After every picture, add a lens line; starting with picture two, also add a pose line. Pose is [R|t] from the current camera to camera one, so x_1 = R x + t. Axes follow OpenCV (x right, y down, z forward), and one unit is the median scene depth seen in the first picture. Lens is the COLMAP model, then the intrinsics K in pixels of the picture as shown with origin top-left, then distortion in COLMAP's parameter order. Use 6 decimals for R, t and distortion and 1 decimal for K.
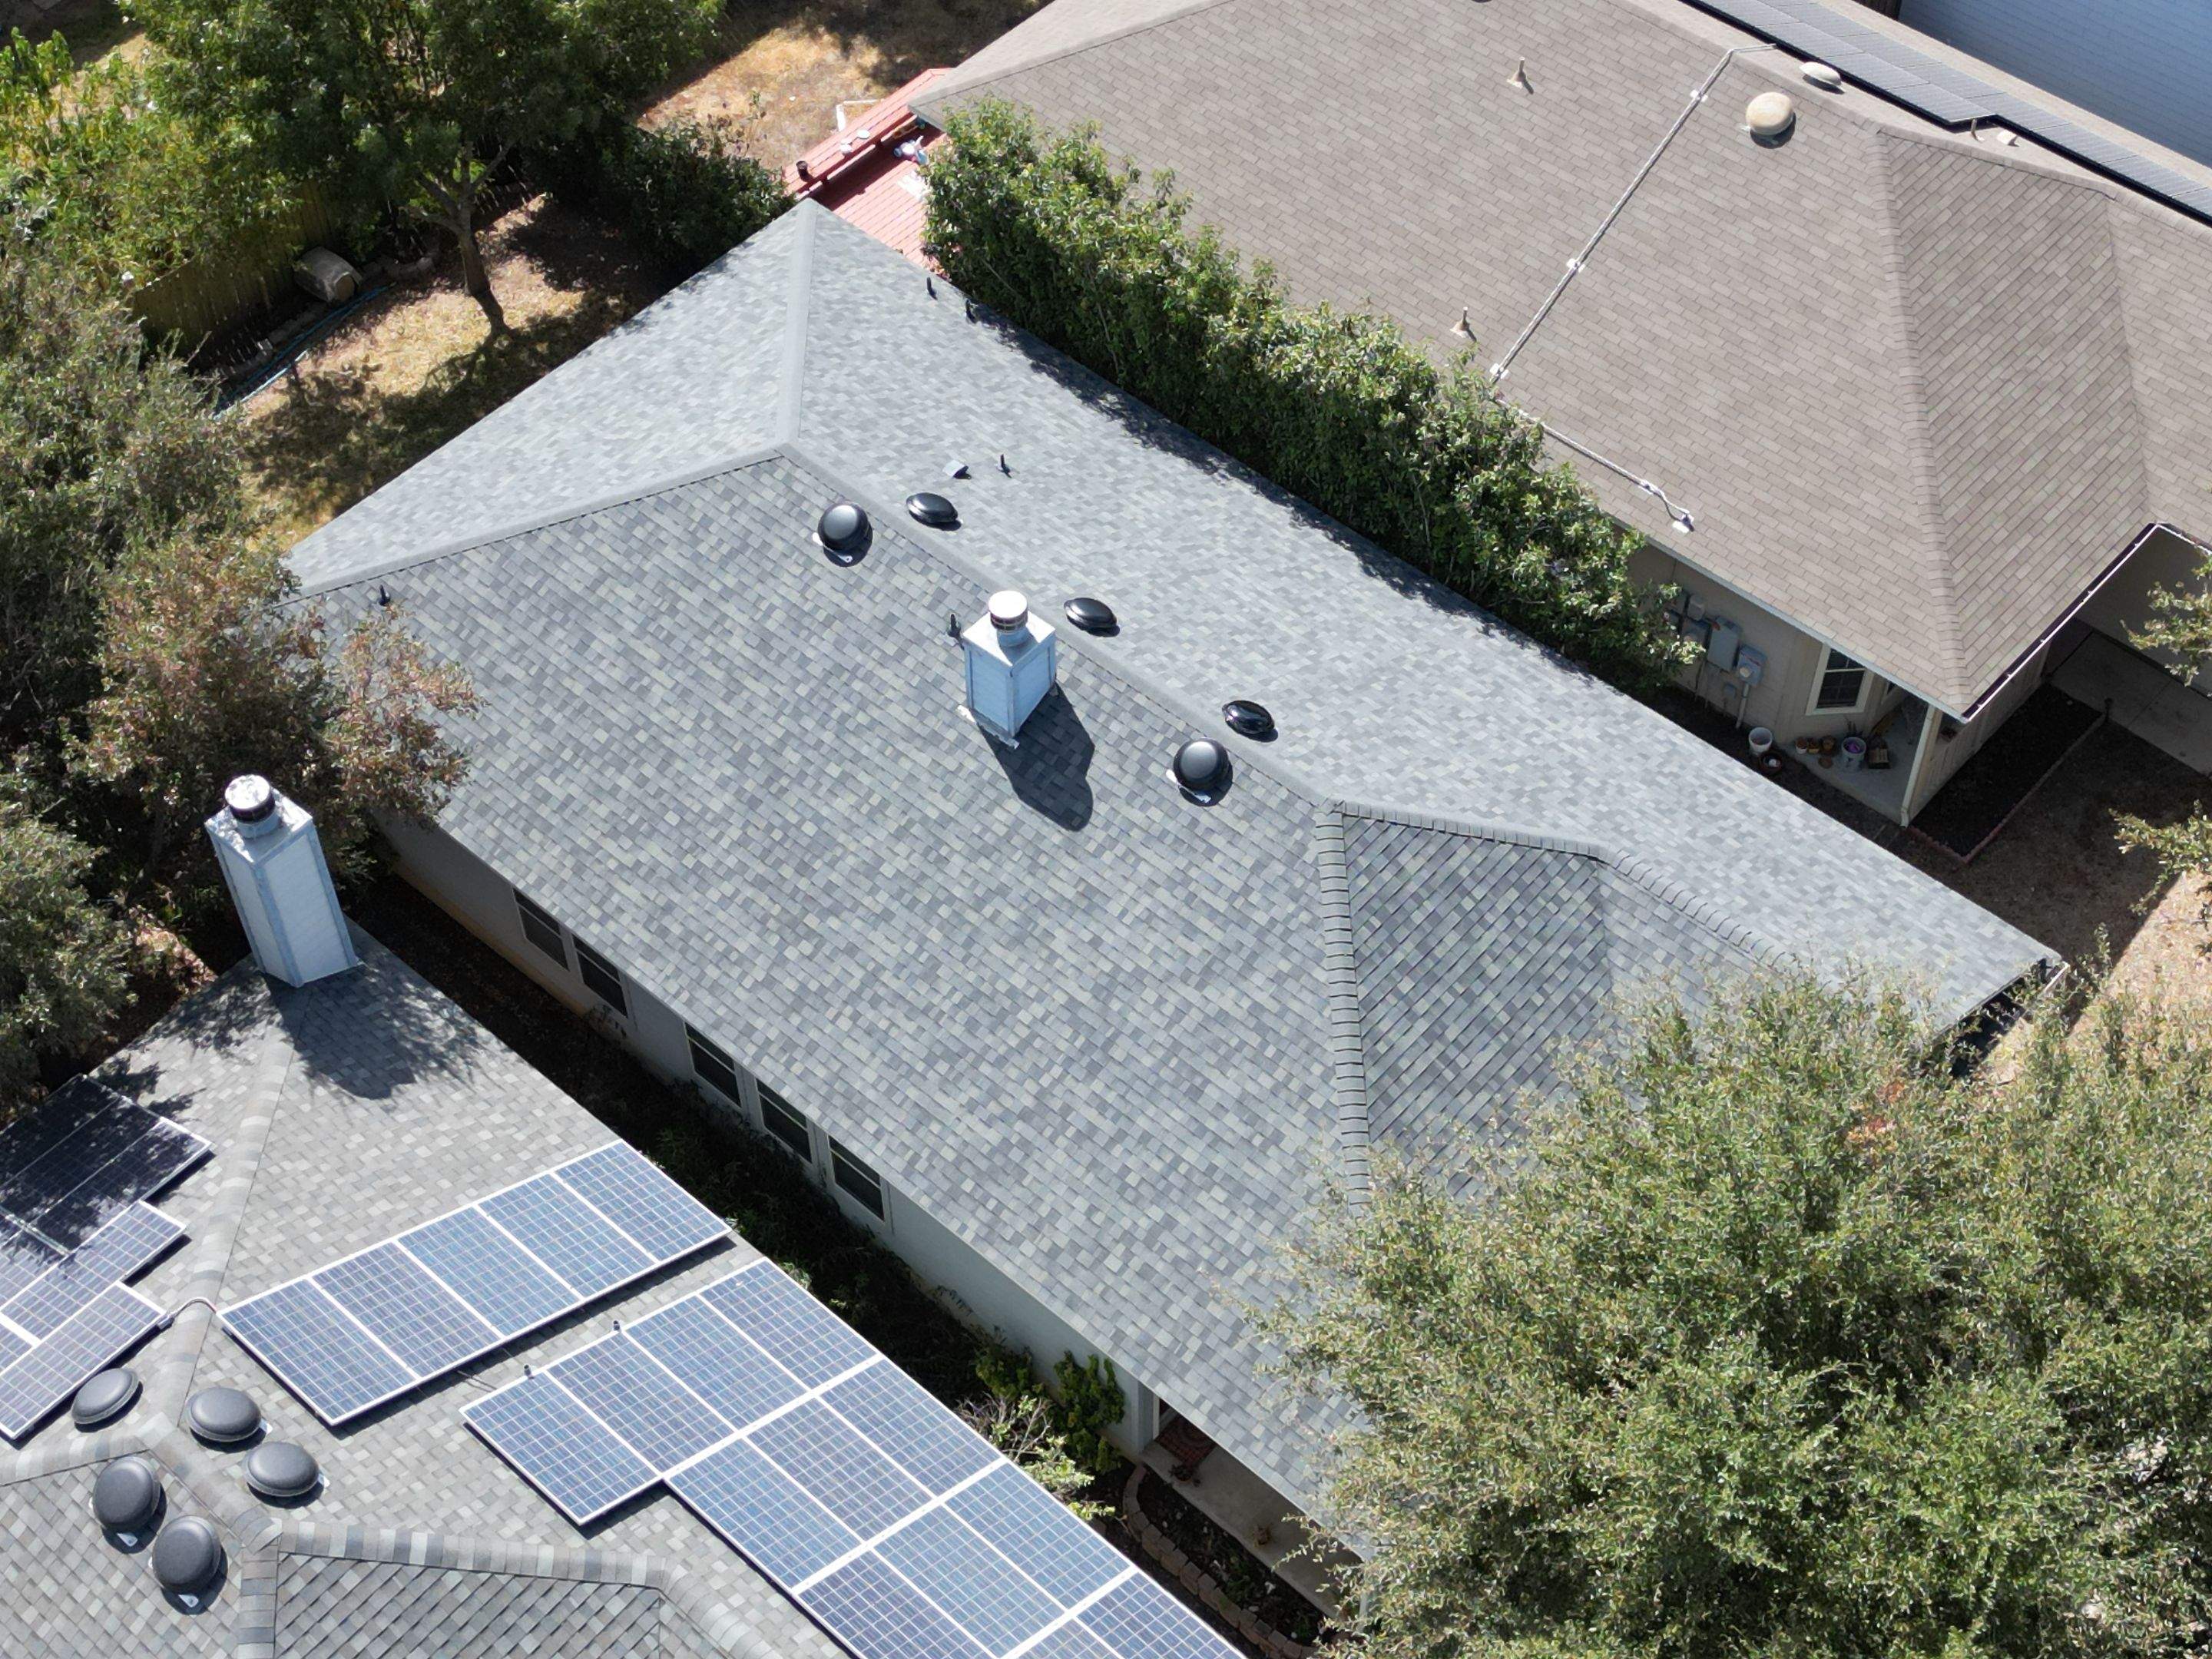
lens RADIAL K [[3078.0, 0, 1099.2], [0, 3078.0, 834.1], [0, 0, 1]] dist [0.195986, -0.638515]
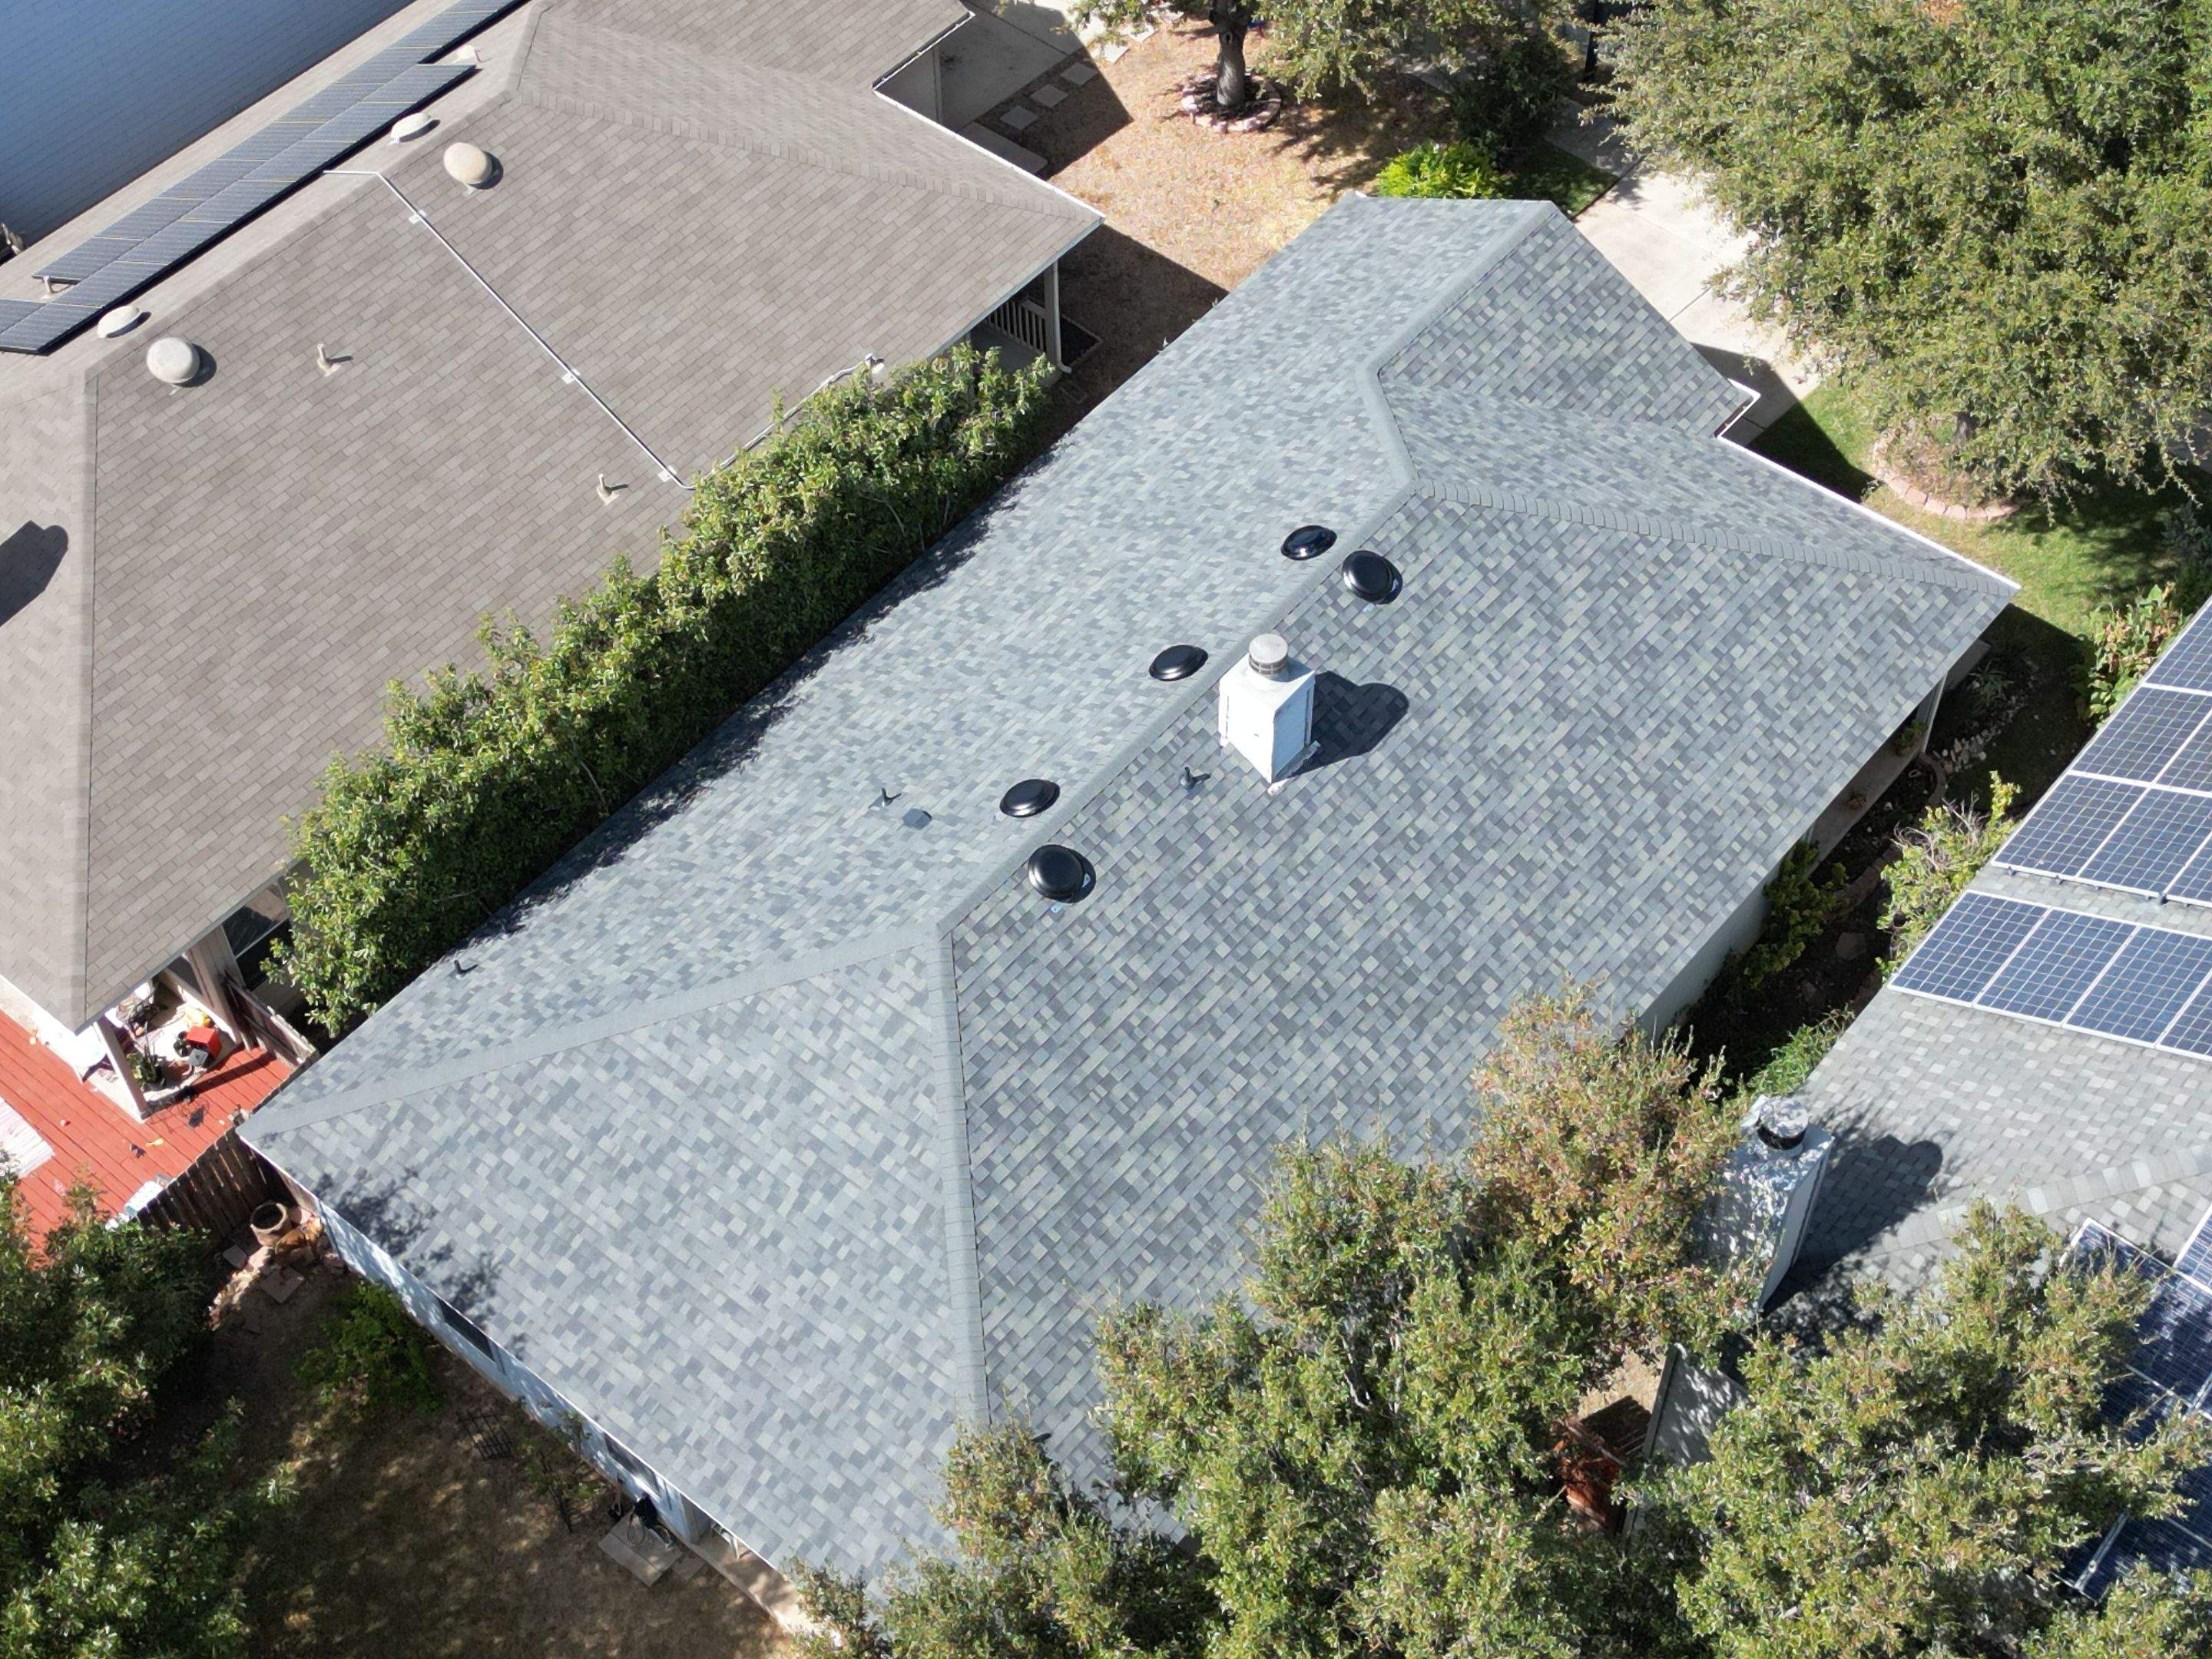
lens RADIAL K [[3078.0, 0, 1099.2], [0, 3078.0, 834.1], [0, 0, 1]] dist [0.195986, -0.638515]
pose [[-0.038811, -0.773557, 0.632537, -0.645368], [0.784345, 0.368617, 0.498923, -0.543859], [-0.619109, 0.515492, 0.592429, 0.450403]]
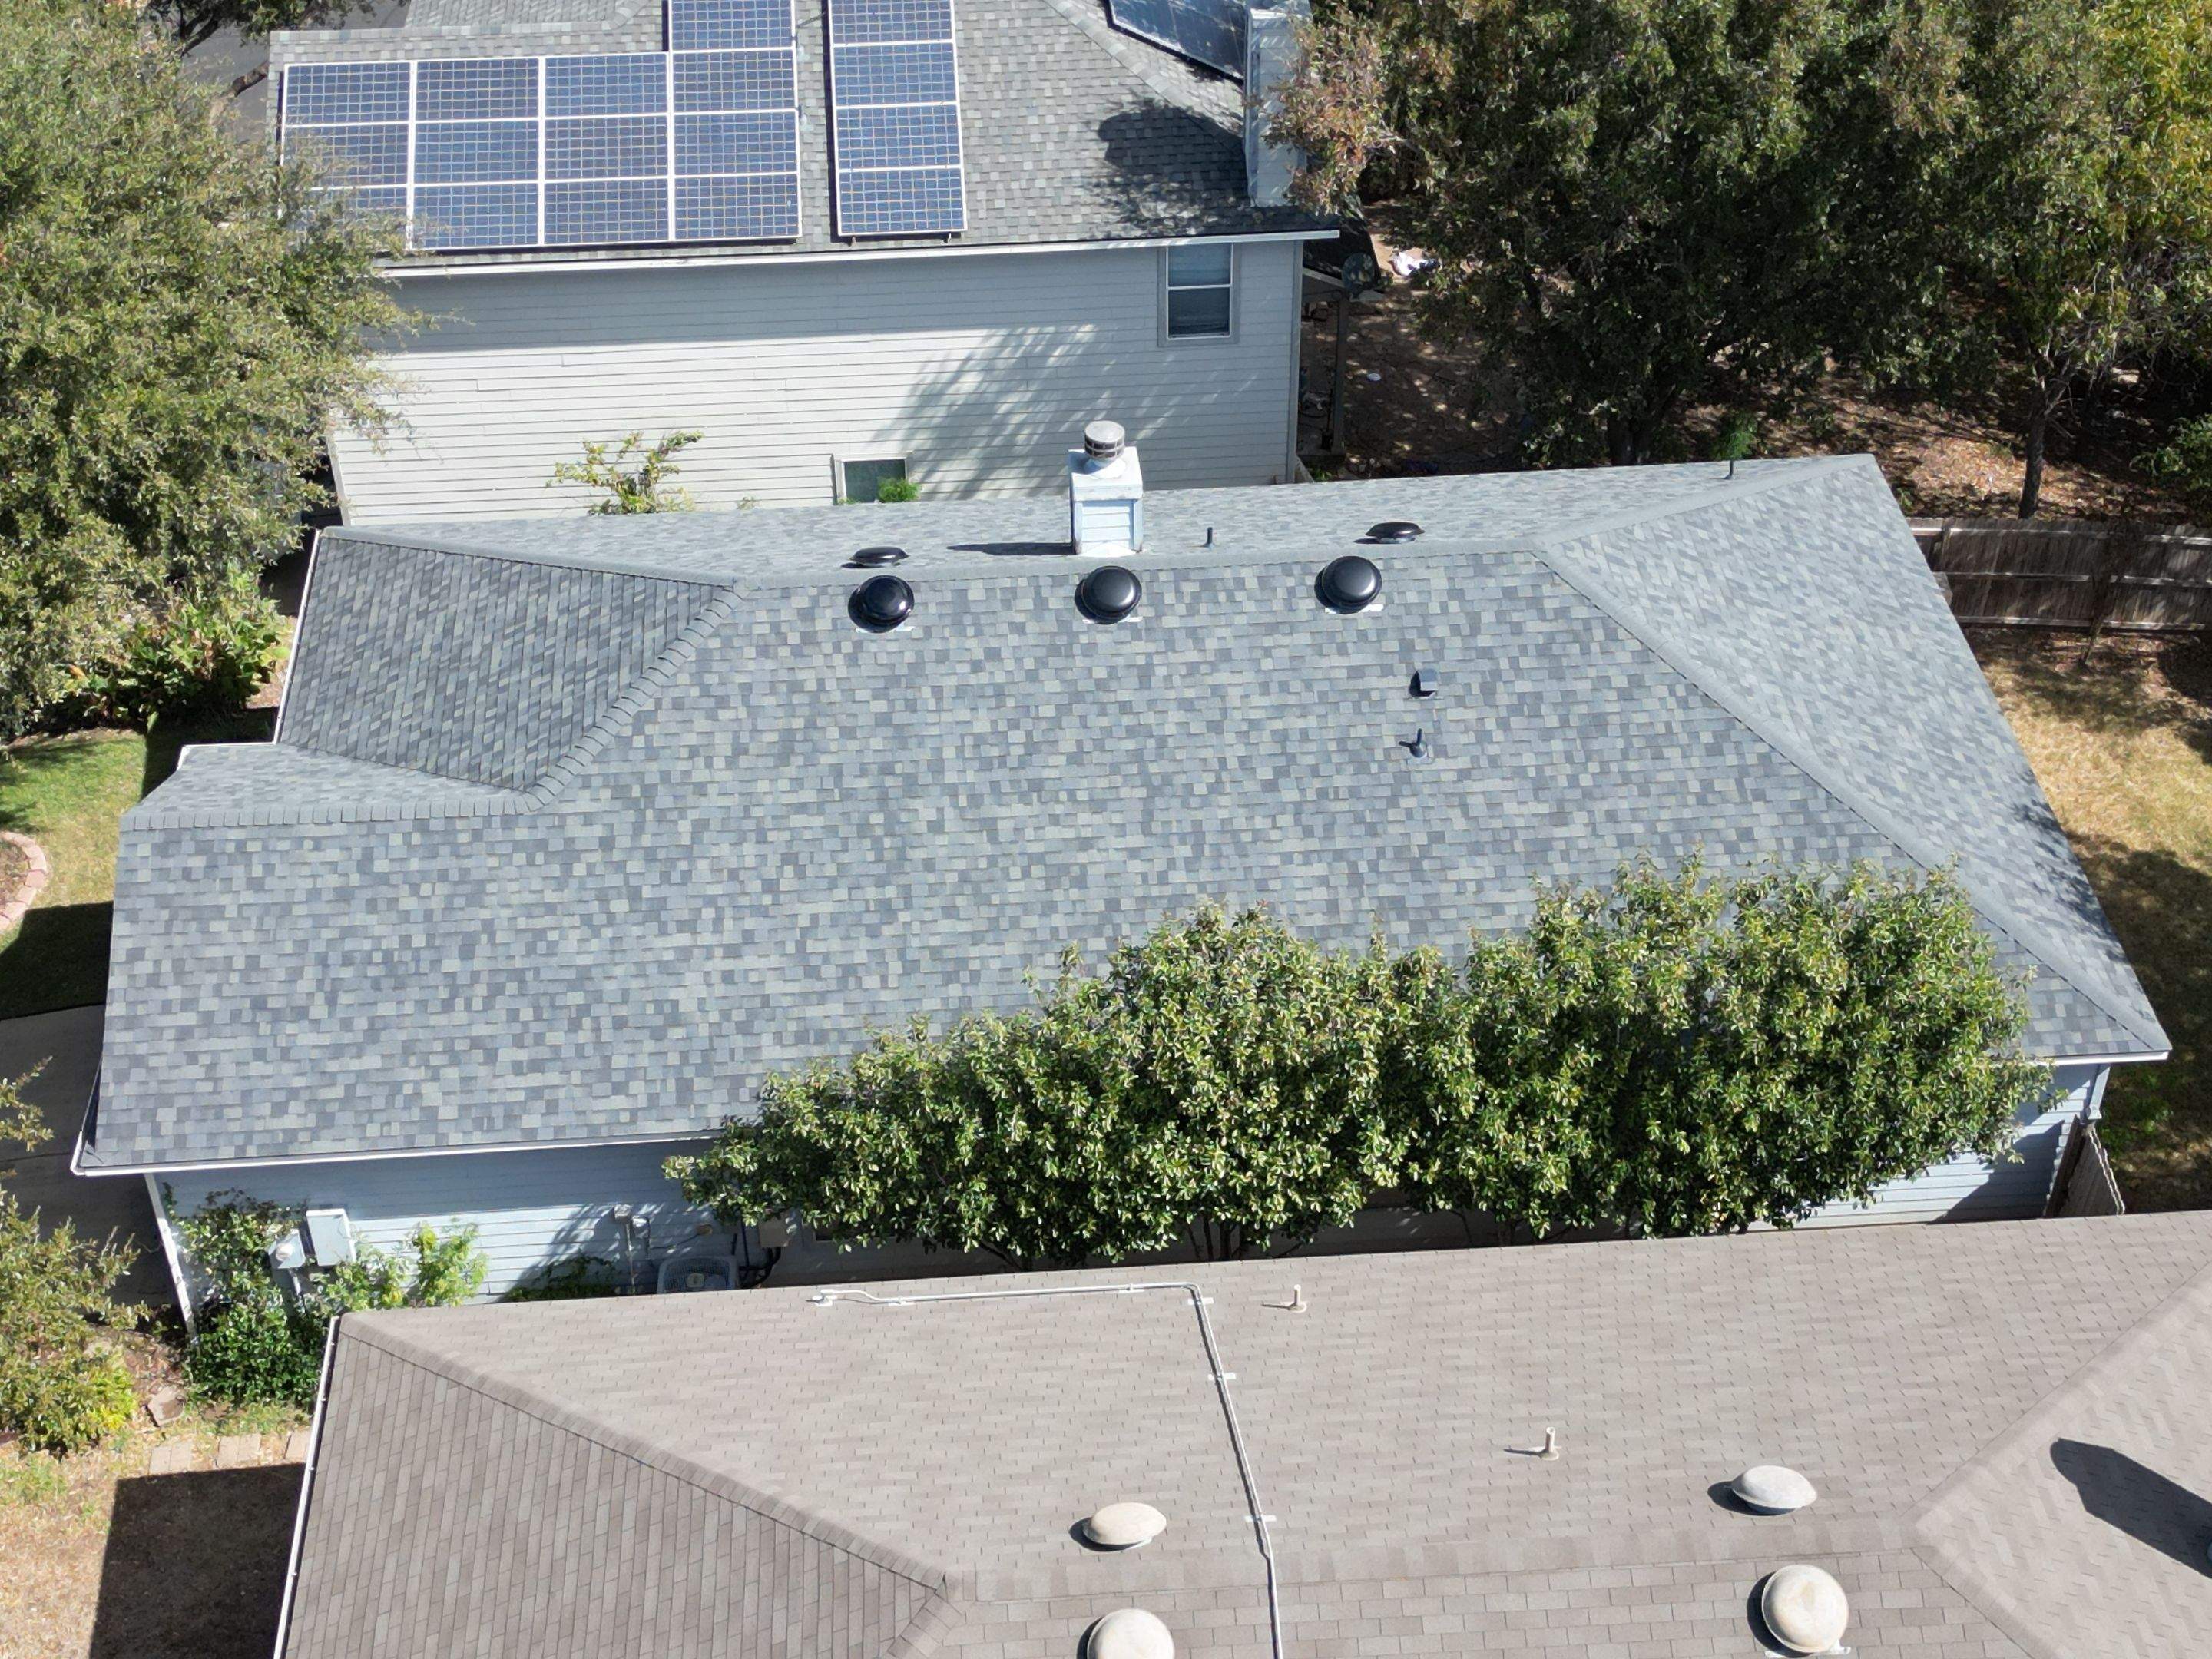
lens RADIAL K [[3078.0, 0, 1099.2], [0, 3078.0, 834.1], [0, 0, 1]] dist [0.195986, -0.638515]
pose [[-0.694469, 0.465377, -0.548759, 0.522337], [-0.546836, 0.154309, 0.822897, -0.791617], [0.467636, 0.871558, 0.147321, 0.900424]]
